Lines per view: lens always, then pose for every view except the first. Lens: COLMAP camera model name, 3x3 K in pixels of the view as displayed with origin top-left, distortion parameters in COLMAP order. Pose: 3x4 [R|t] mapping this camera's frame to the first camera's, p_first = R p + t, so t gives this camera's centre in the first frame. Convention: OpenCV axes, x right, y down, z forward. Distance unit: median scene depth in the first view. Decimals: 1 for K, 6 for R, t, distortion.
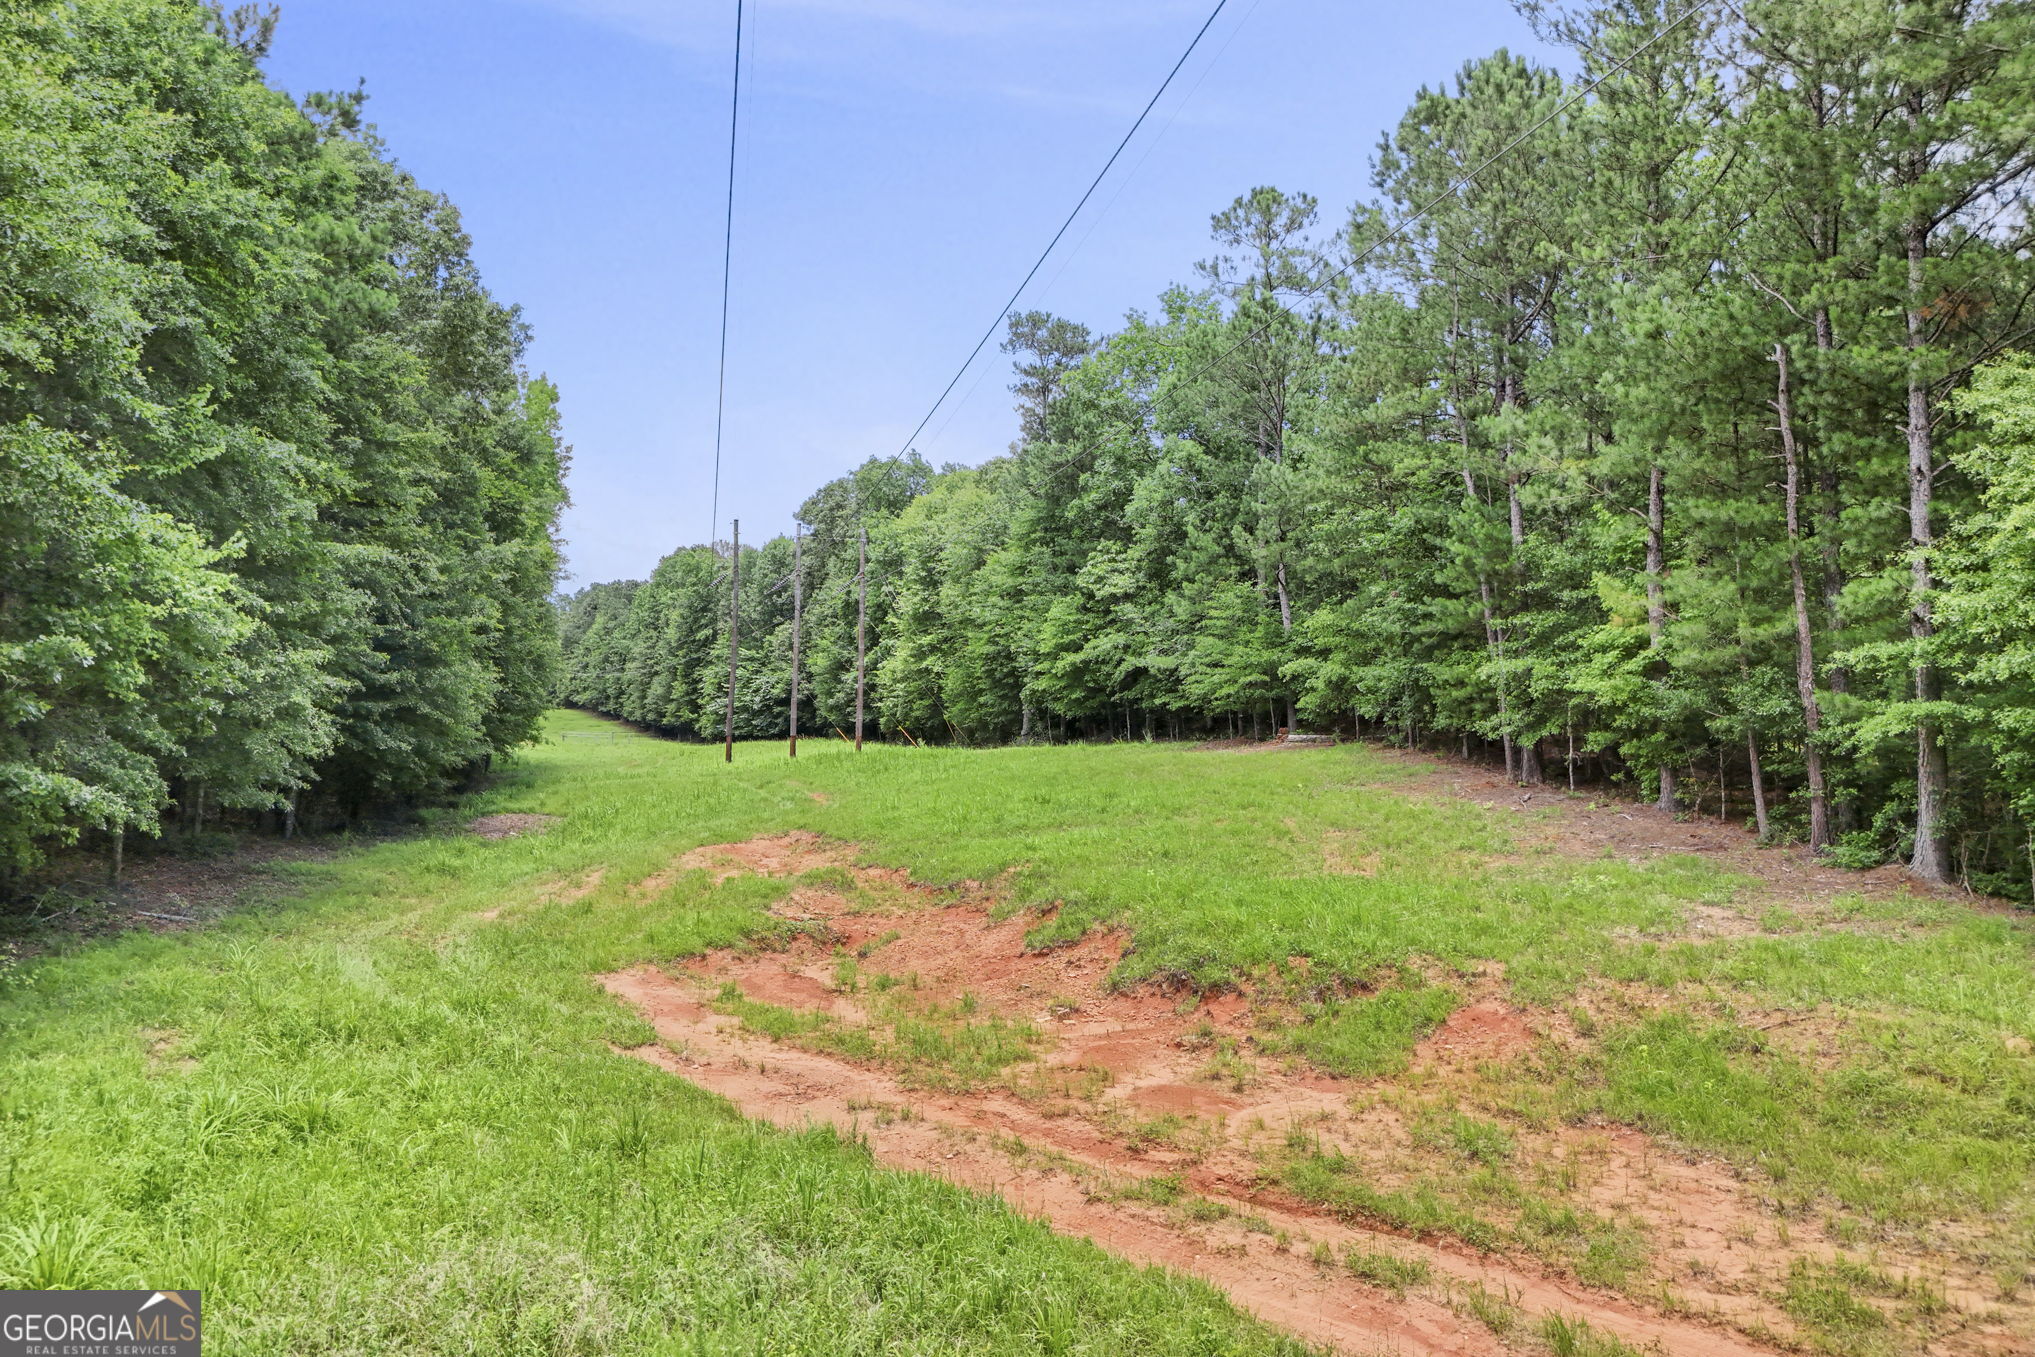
lens RADIAL K [[1500.9, 0, 1043.9], [0, 1500.9, 695.0], [0, 0, 1]] dist [0.056108, -0.049905]
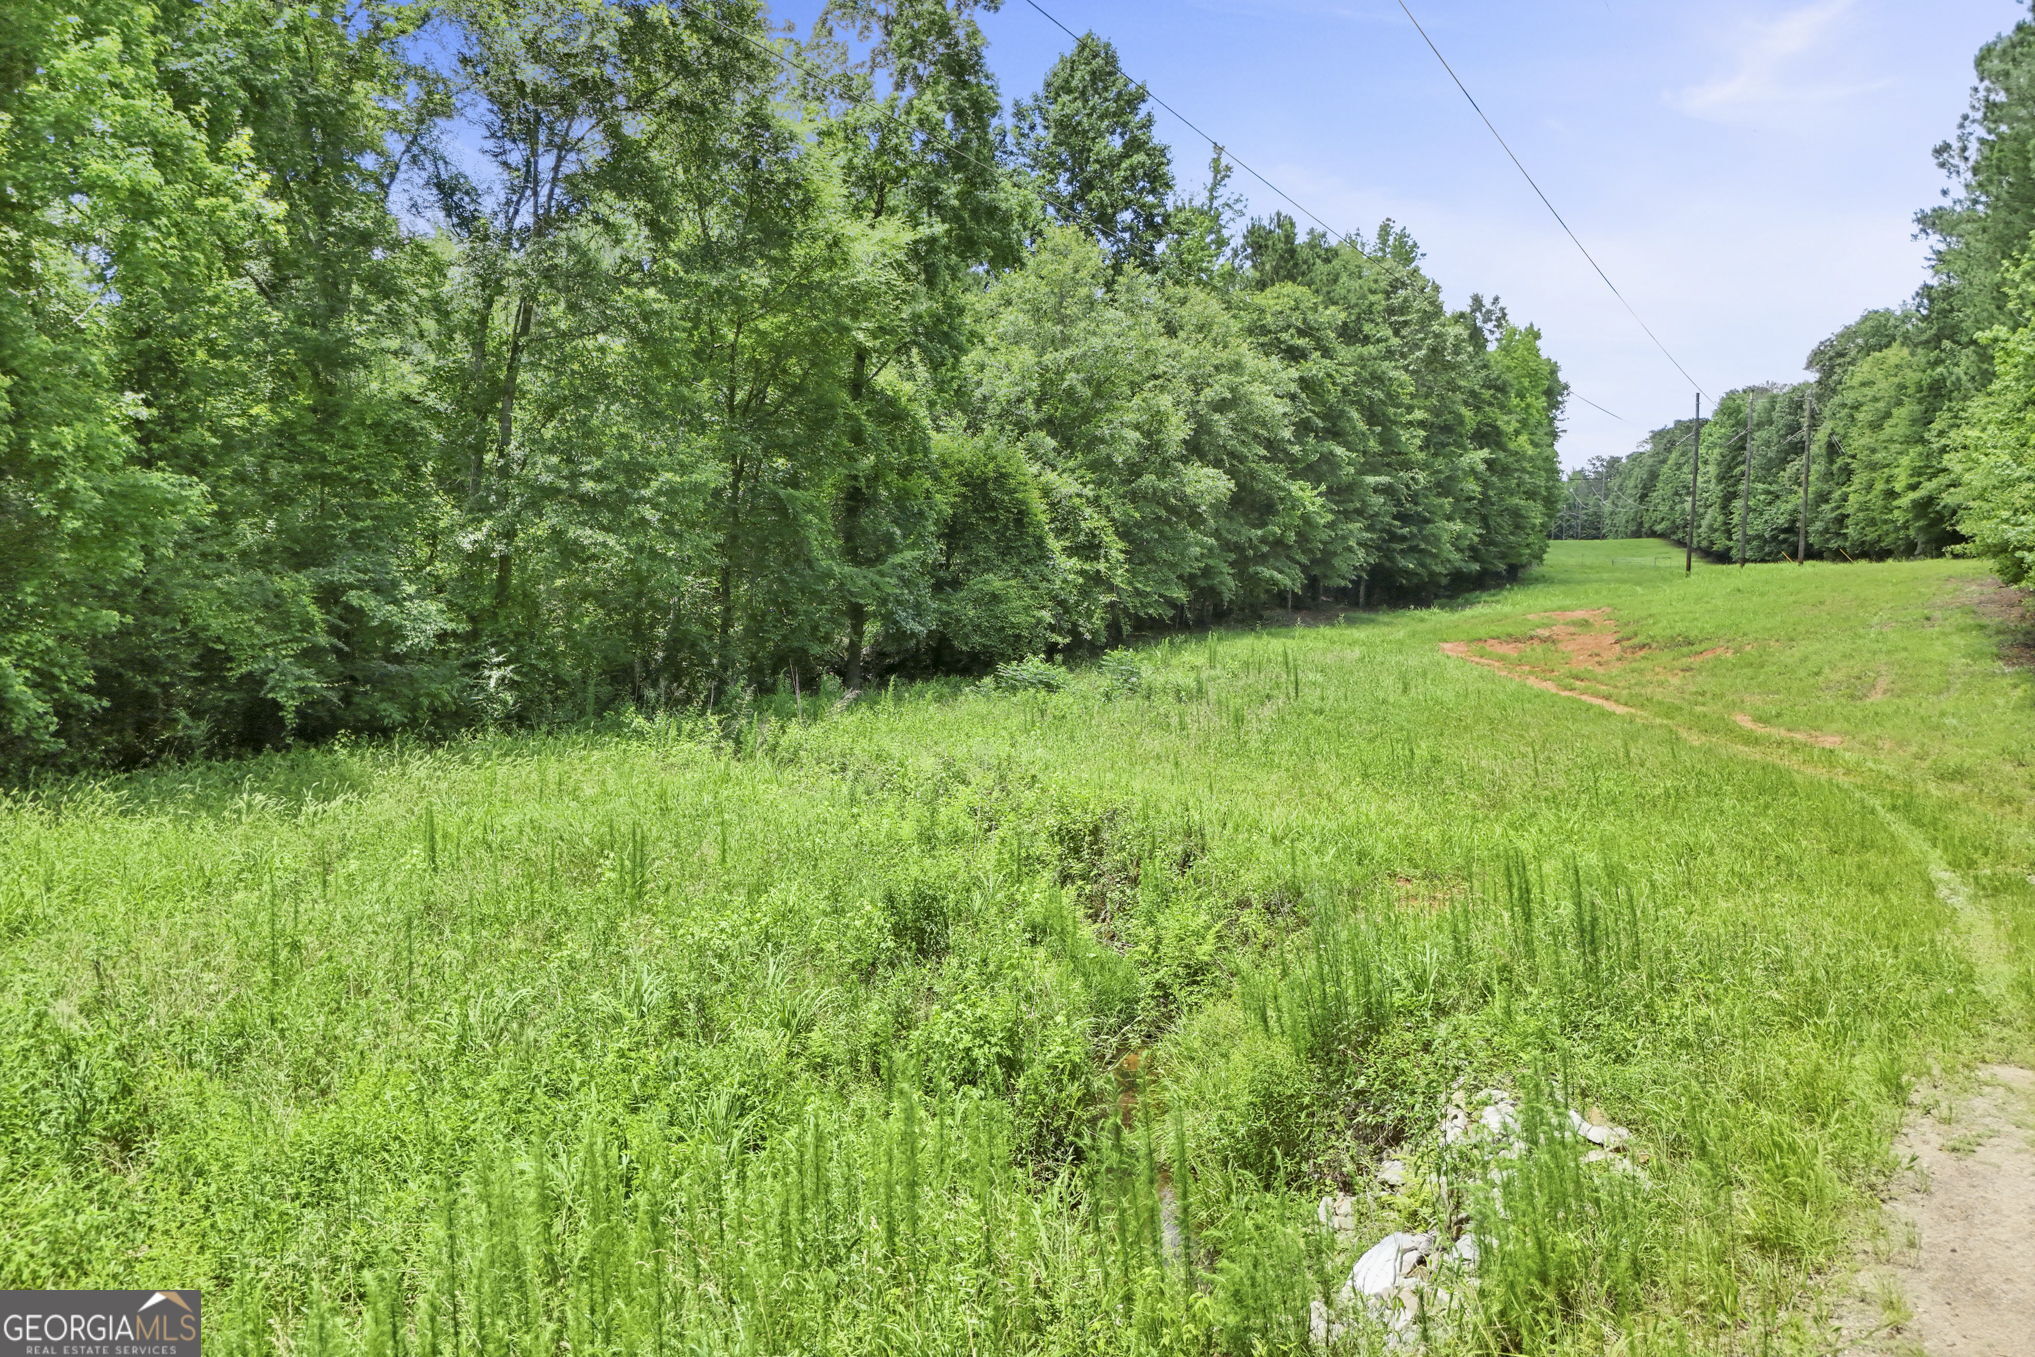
lens RADIAL K [[1500.9, 0, 1031.8], [0, 1500.9, 690.2], [0, 0, 1]] dist [0.056108, -0.049905]
pose [[0.749179, 0.046269, -0.660750, 0.281645], [0.026256, 0.994699, 0.099424, -0.006404], [0.661847, -0.091835, 0.743992, -0.447275]]
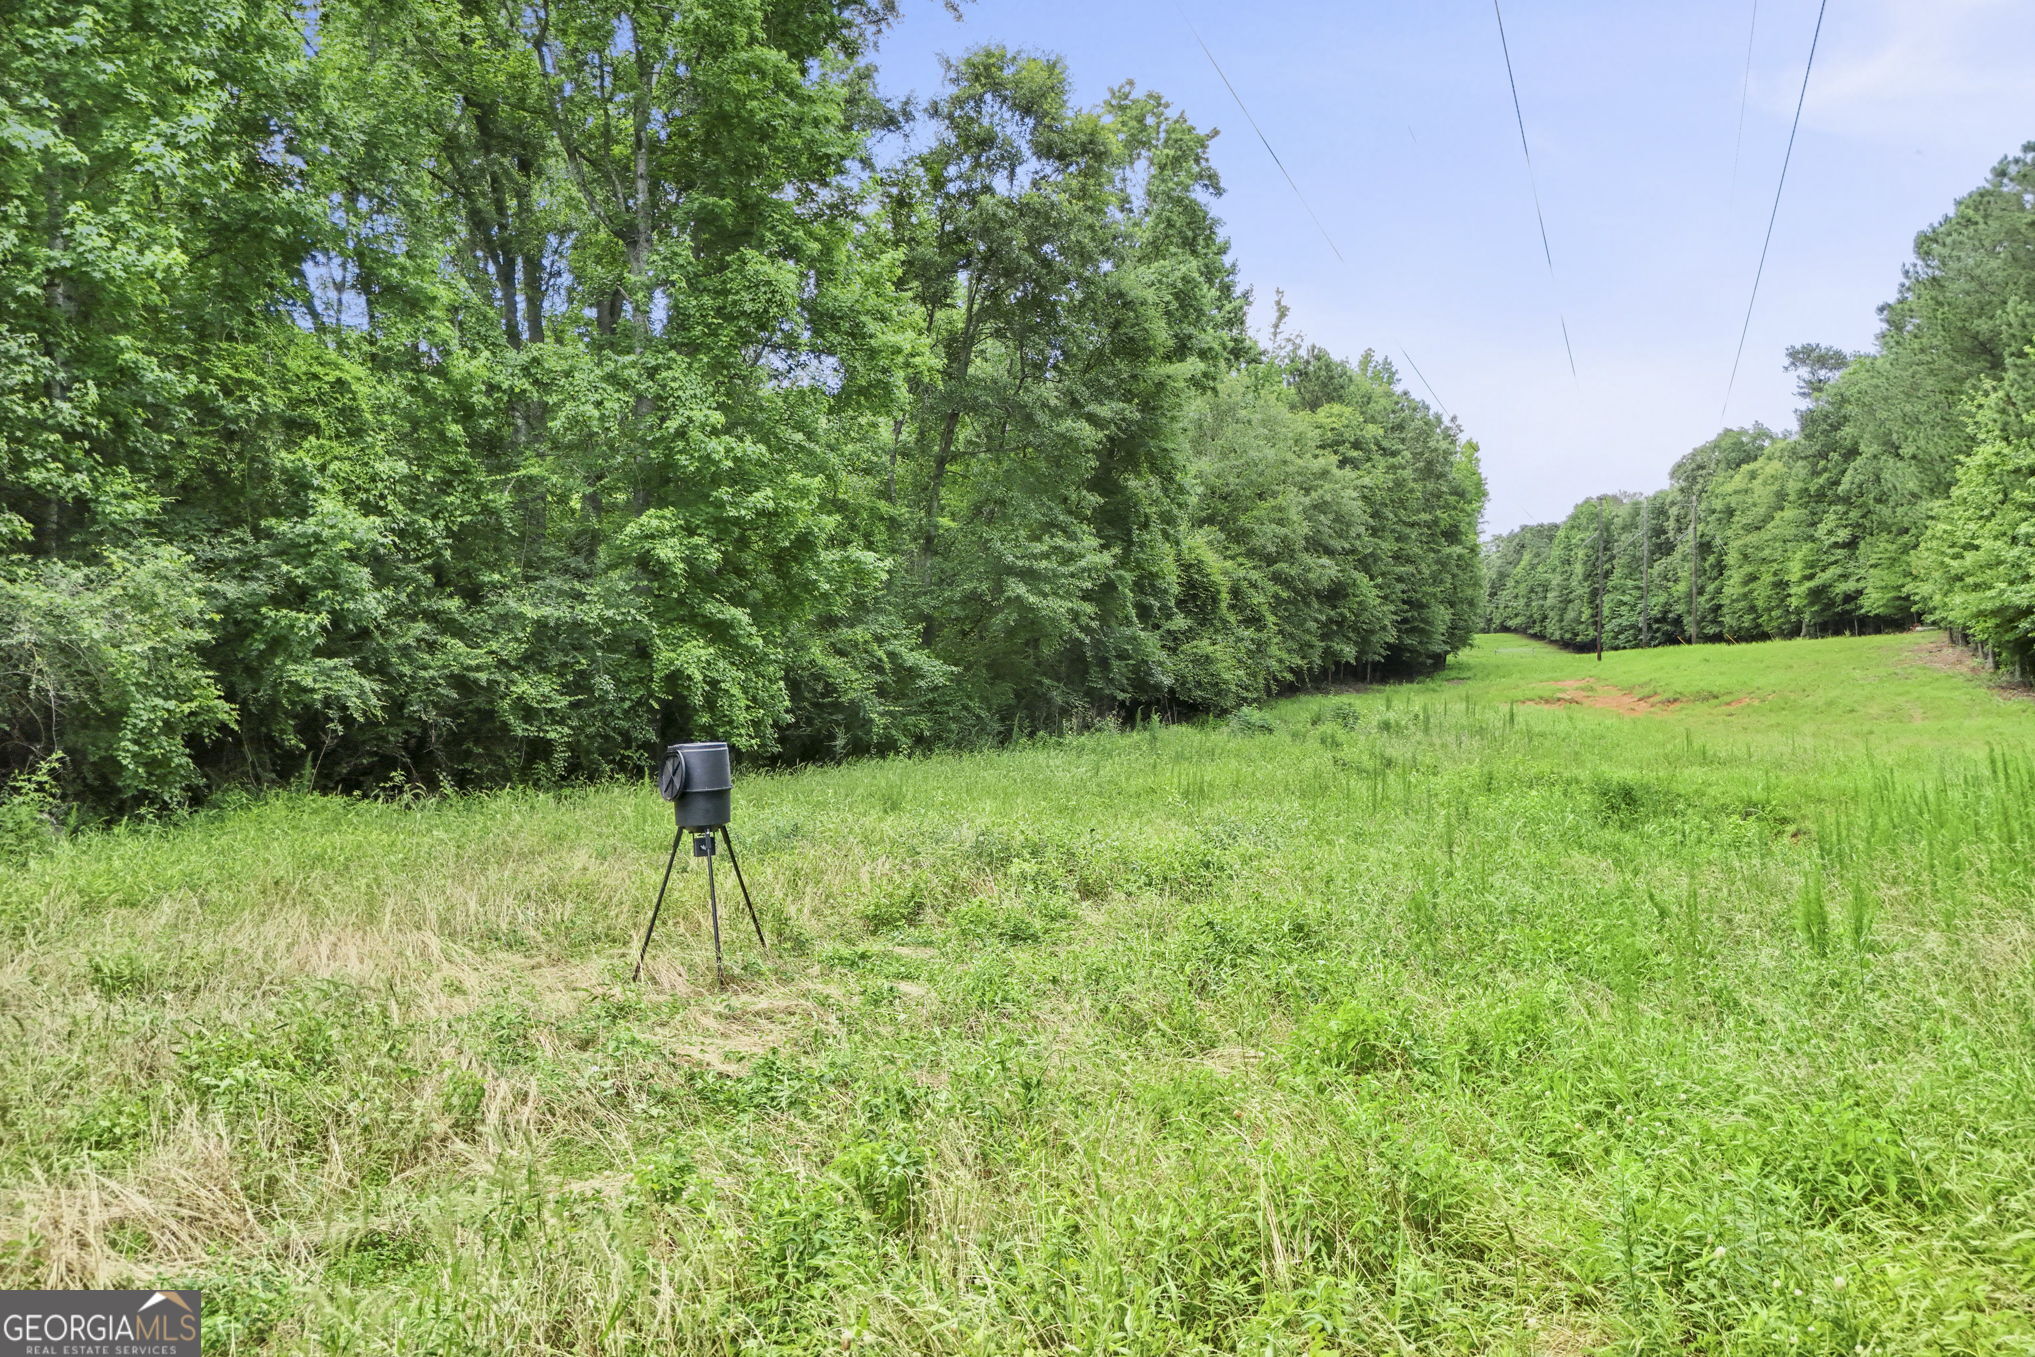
lens RADIAL K [[1500.9, 0, 1038.5], [0, 1500.9, 687.4], [0, 0, 1]] dist [0.056108, -0.049905]
pose [[0.819791, -0.009612, -0.572583, 0.225978], [0.034615, 0.998863, 0.032791, 0.002473], [0.571616, -0.046702, 0.819191, -0.646012]]
